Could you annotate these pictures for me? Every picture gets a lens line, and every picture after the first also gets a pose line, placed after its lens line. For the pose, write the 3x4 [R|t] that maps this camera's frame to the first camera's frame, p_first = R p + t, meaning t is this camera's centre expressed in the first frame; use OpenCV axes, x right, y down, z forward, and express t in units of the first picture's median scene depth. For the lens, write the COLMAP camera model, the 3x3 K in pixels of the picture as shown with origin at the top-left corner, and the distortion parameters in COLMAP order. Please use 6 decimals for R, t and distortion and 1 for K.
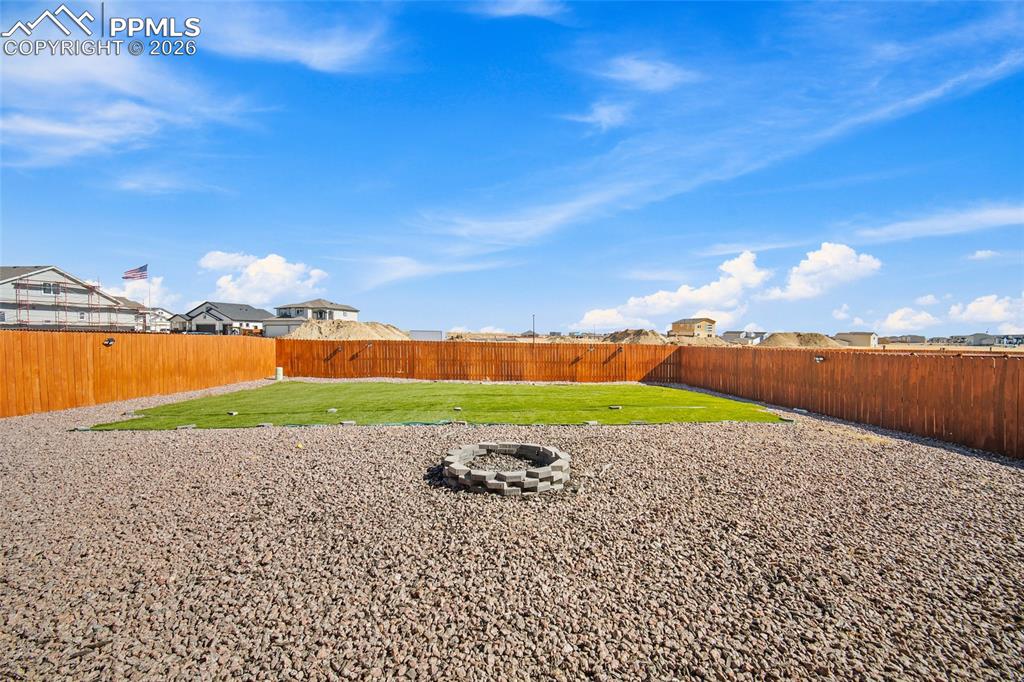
lens RADIAL K [[401.7, 0, 506.6], [0, 401.7, 337.8], [0, 0, 1]] dist [0.000795, -0.000056]
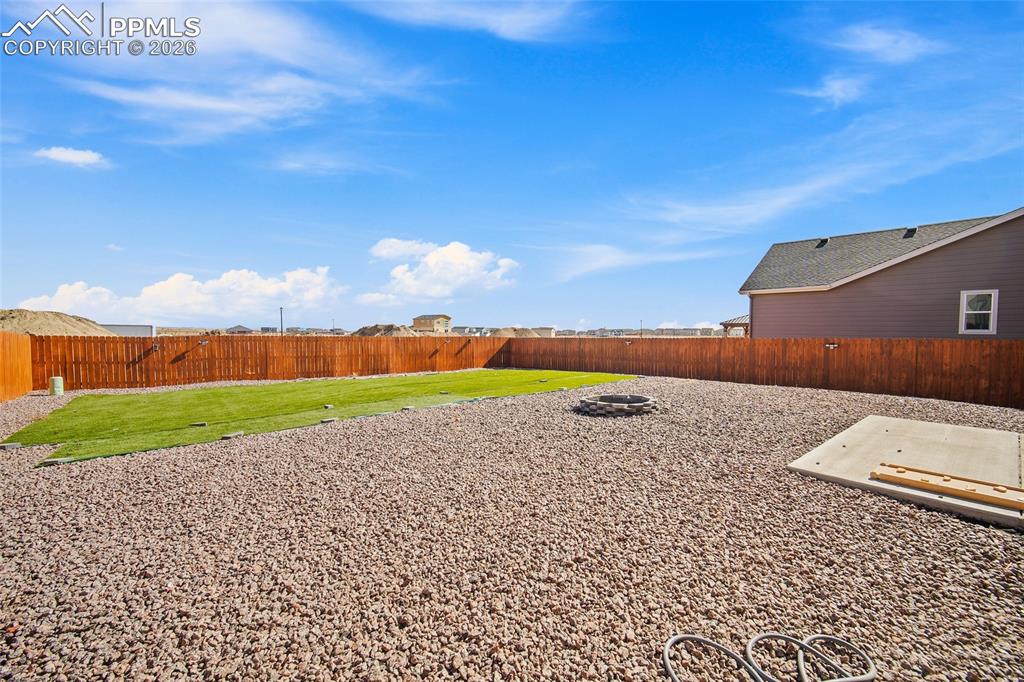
lens RADIAL K [[401.7, 0, 506.6], [0, 401.7, 337.8], [0, 0, 1]] dist [0.000795, -0.000056]
pose [[0.796164, -0.015314, 0.604887, -0.344026], [0.008425, 0.999863, 0.014224, 0.002562], [-0.605022, -0.006229, 0.796184, -0.009239]]
